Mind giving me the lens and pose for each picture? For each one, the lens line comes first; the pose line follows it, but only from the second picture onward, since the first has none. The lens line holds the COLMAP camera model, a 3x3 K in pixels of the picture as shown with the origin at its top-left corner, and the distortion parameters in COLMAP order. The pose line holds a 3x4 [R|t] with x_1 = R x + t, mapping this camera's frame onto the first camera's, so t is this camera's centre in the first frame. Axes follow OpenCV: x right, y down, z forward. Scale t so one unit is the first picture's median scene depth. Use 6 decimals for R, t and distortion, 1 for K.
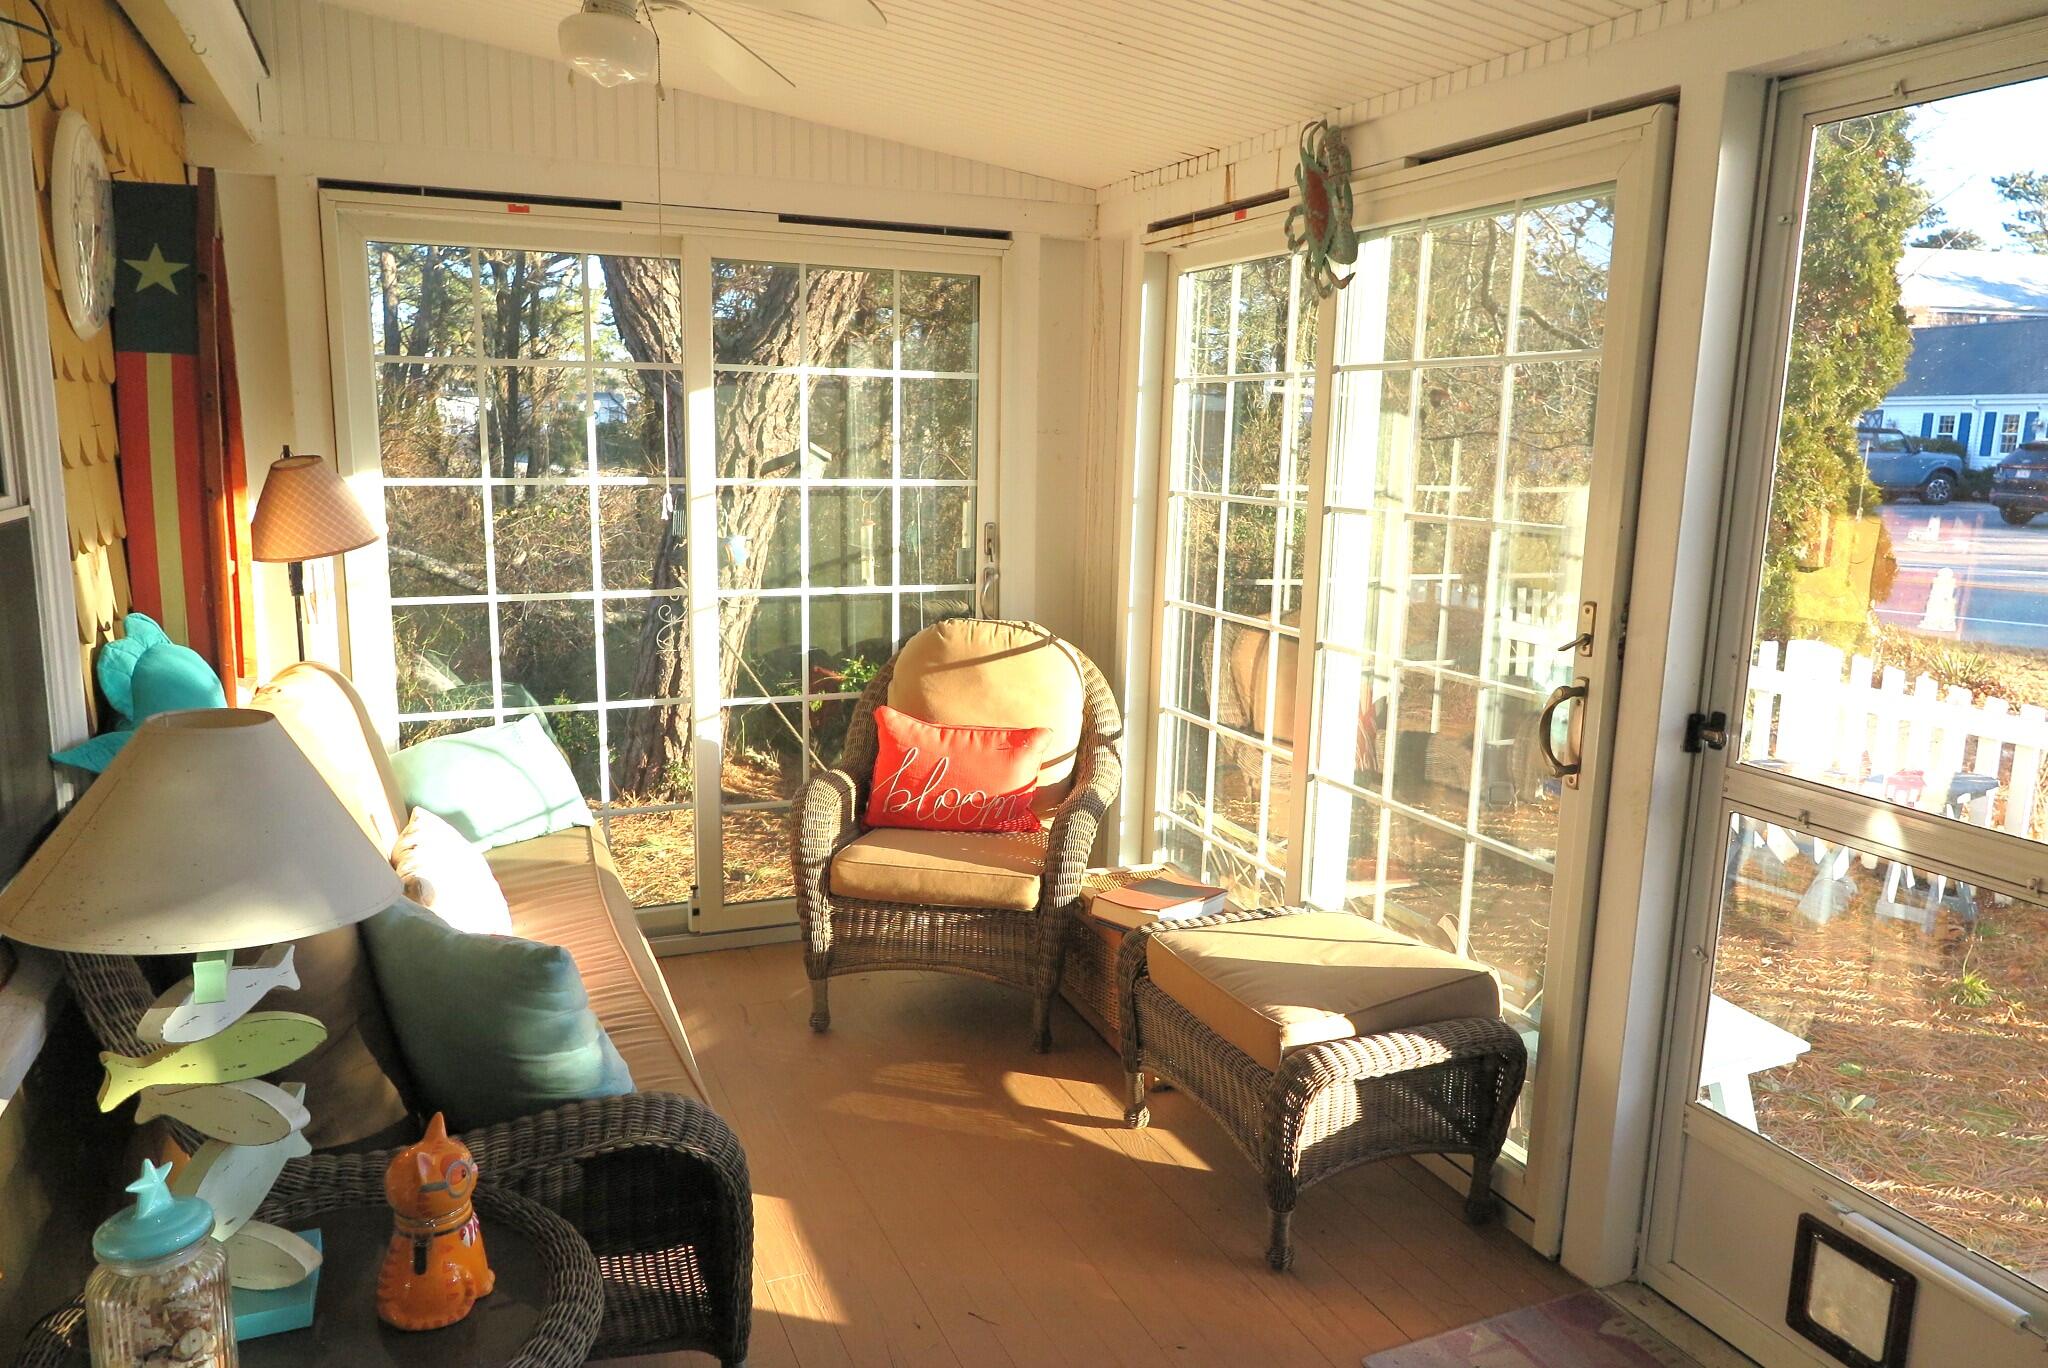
lens RADIAL K [[1413.1, 0, 1025.6], [0, 1413.1, 682.7], [0, 0, 1]] dist [-0.015141, 0.010109]
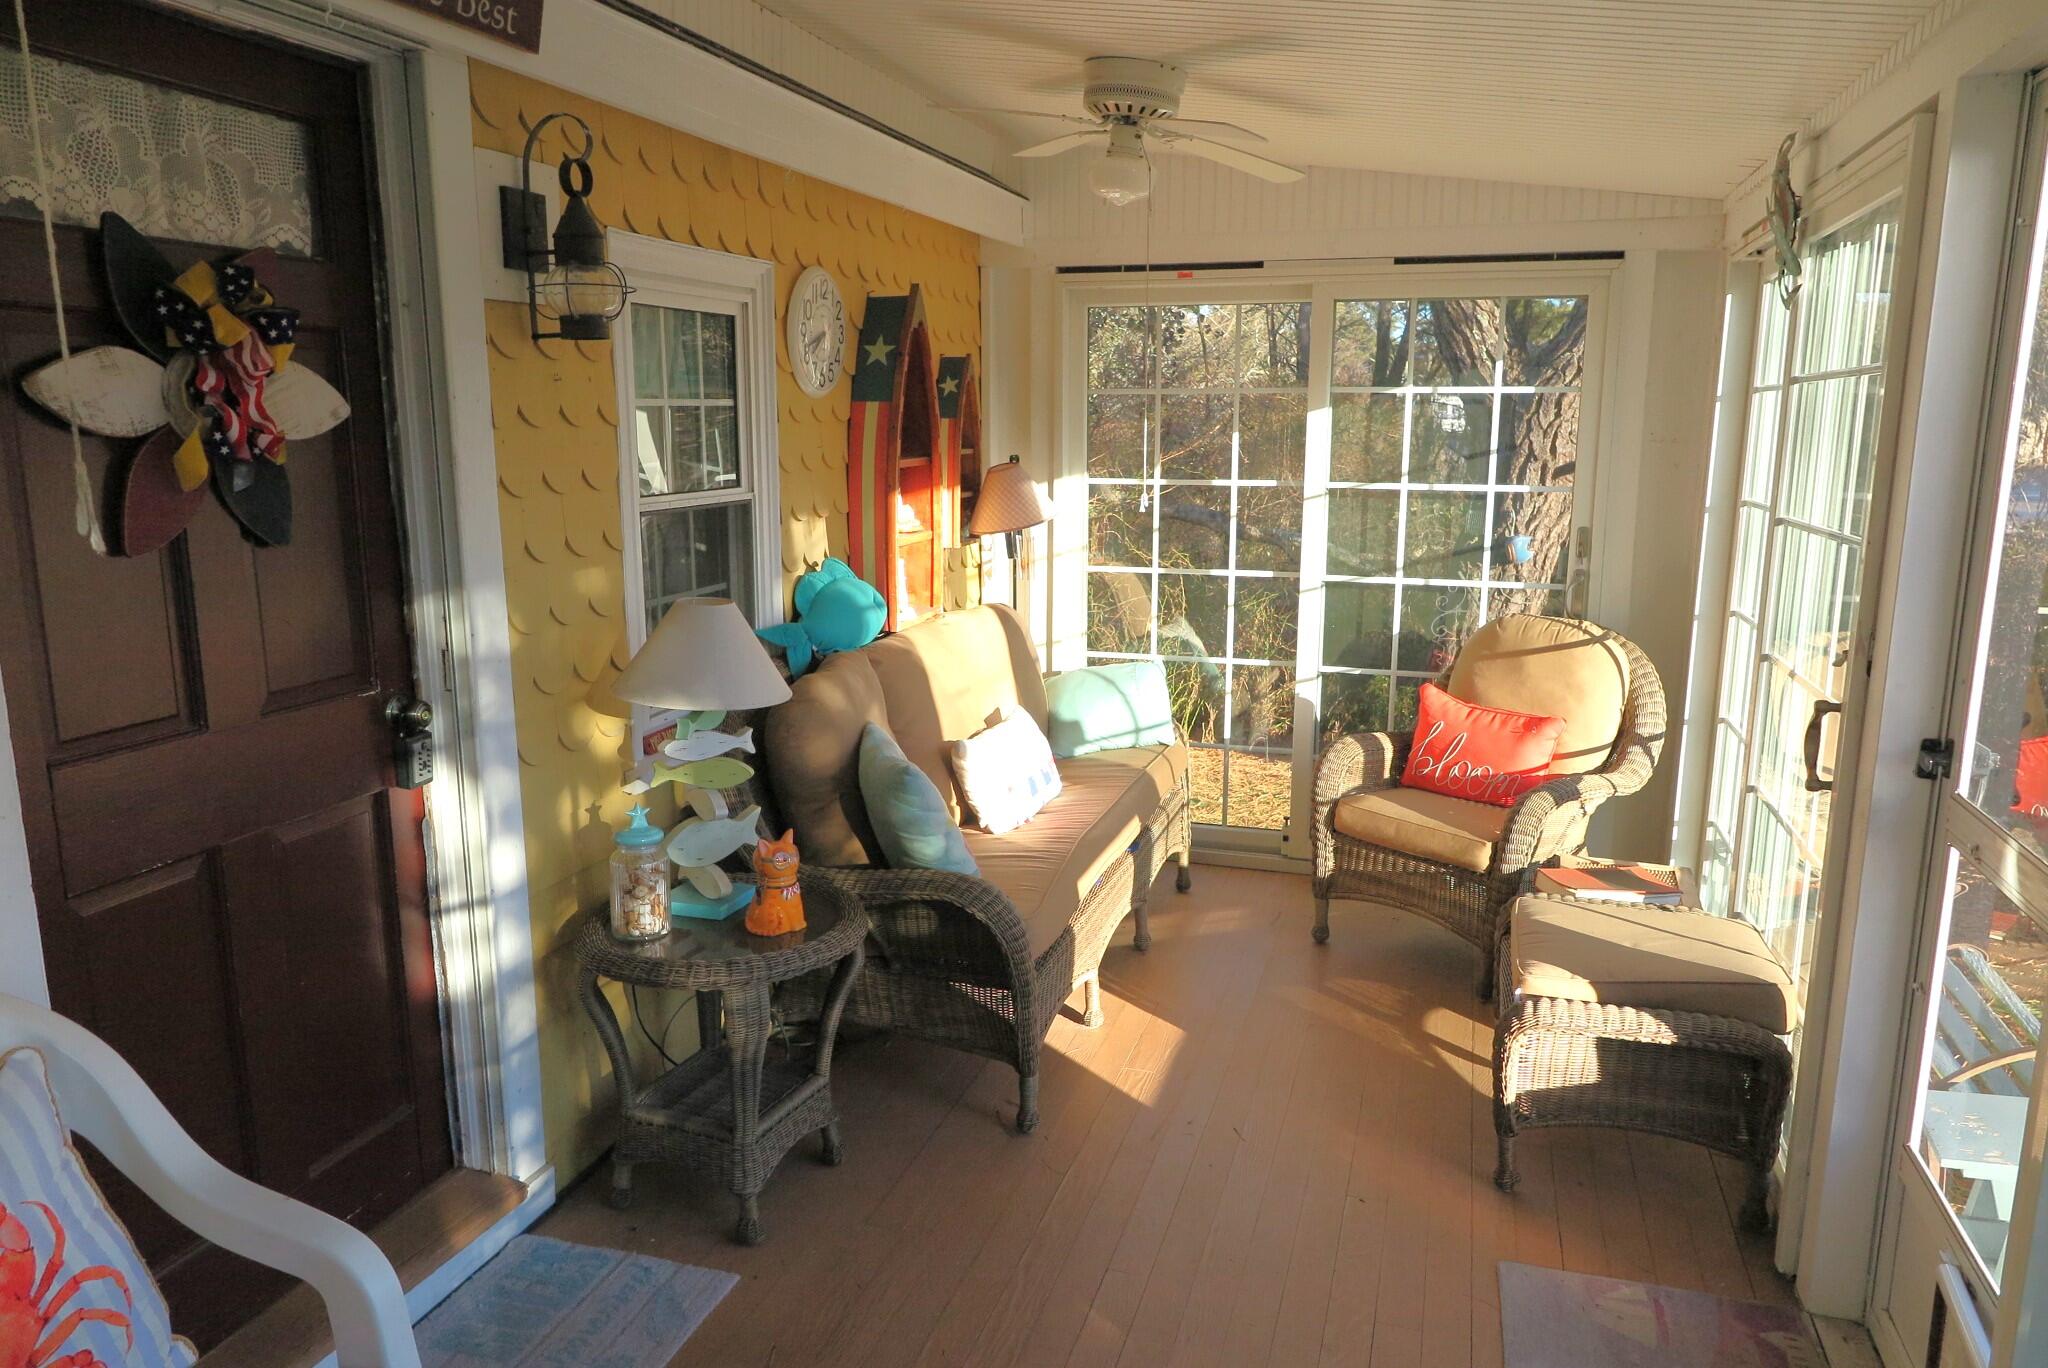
lens RADIAL K [[1413.1, 0, 1016.2], [0, 1413.1, 685.9], [0, 0, 1]] dist [-0.015141, 0.010109]
pose [[0.755918, 0.104925, -0.646204, 0.413053], [-0.103169, 0.993831, 0.040685, 0.007050], [0.646486, 0.035914, 0.762080, -0.090894]]
